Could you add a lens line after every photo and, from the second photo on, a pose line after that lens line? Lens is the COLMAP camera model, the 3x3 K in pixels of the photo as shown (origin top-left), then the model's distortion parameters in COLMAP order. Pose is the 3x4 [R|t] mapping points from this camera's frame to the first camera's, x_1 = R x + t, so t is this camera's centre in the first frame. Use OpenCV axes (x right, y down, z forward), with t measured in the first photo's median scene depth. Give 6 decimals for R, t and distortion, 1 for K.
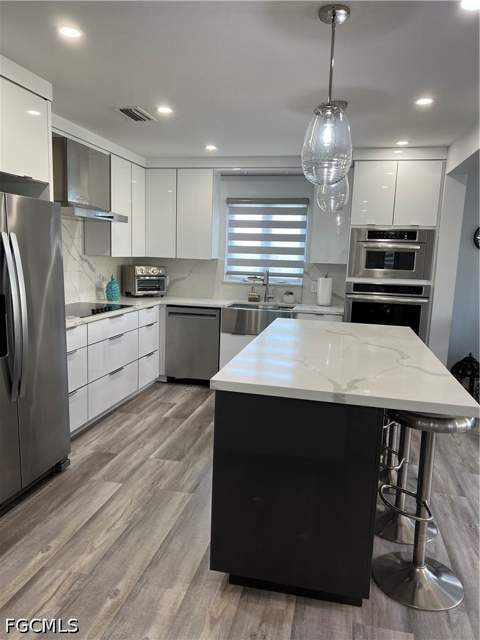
lens RADIAL K [[480.3, 0, 235.3], [0, 480.3, 323.8], [0, 0, 1]] dist [0.077588, -0.106338]
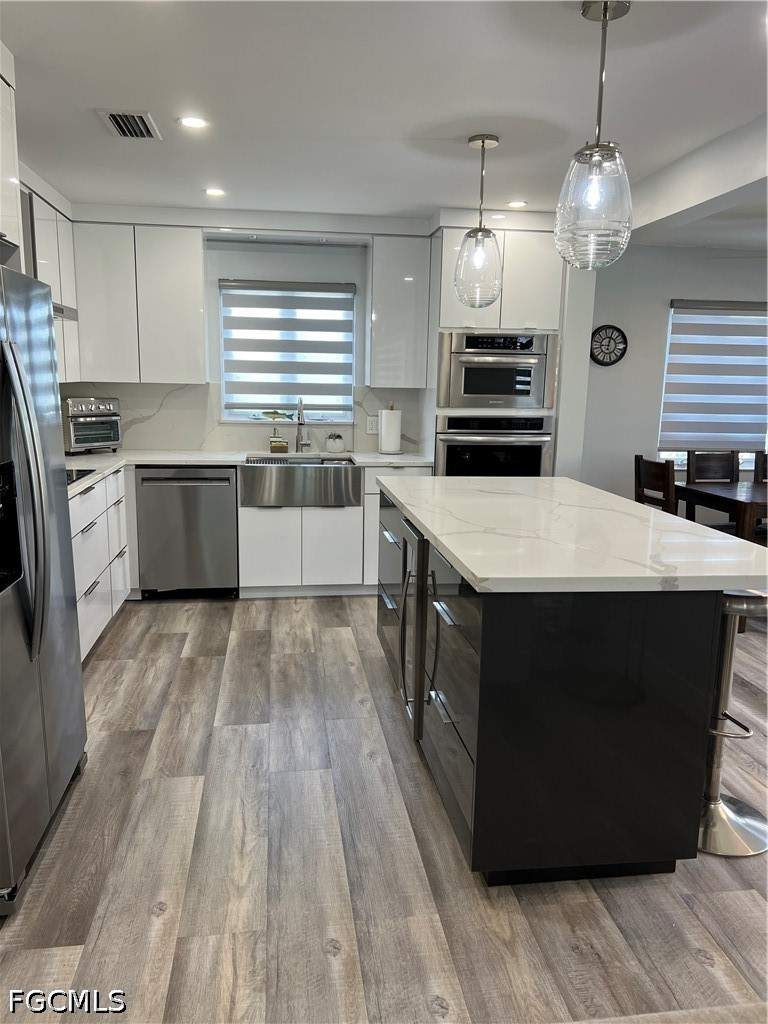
lens RADIAL K [[768.5, 0, 376.5], [0, 768.5, 518.0], [0, 0, 1]] dist [0.077588, -0.106338]
pose [[0.937557, -0.079443, 0.338637, -0.210606], [0.064417, 0.996384, 0.055401, -0.010732], [-0.341814, -0.030127, 0.939285, 0.040451]]
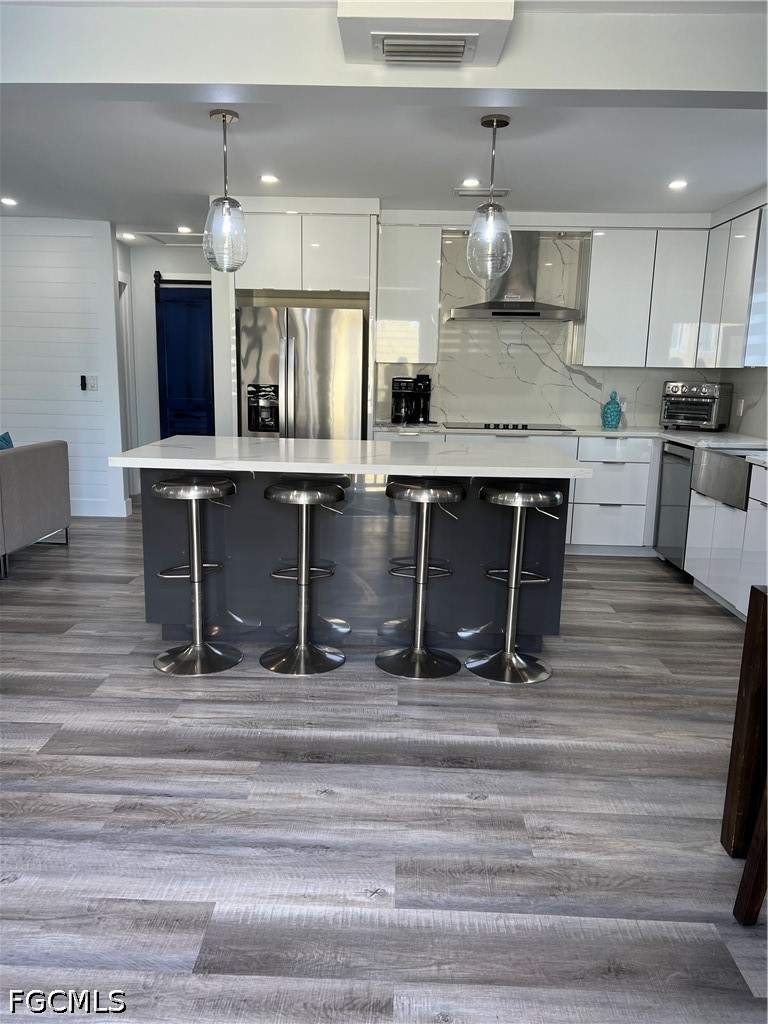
lens RADIAL K [[768.5, 0, 376.5], [0, 768.5, 518.0], [0, 0, 1]] dist [0.077588, -0.106338]
pose [[0.192457, 0.159306, -0.968288, 0.898919], [-0.157826, 0.978914, 0.129684, -0.010516], [0.968530, 0.127862, 0.213542, 0.452619]]
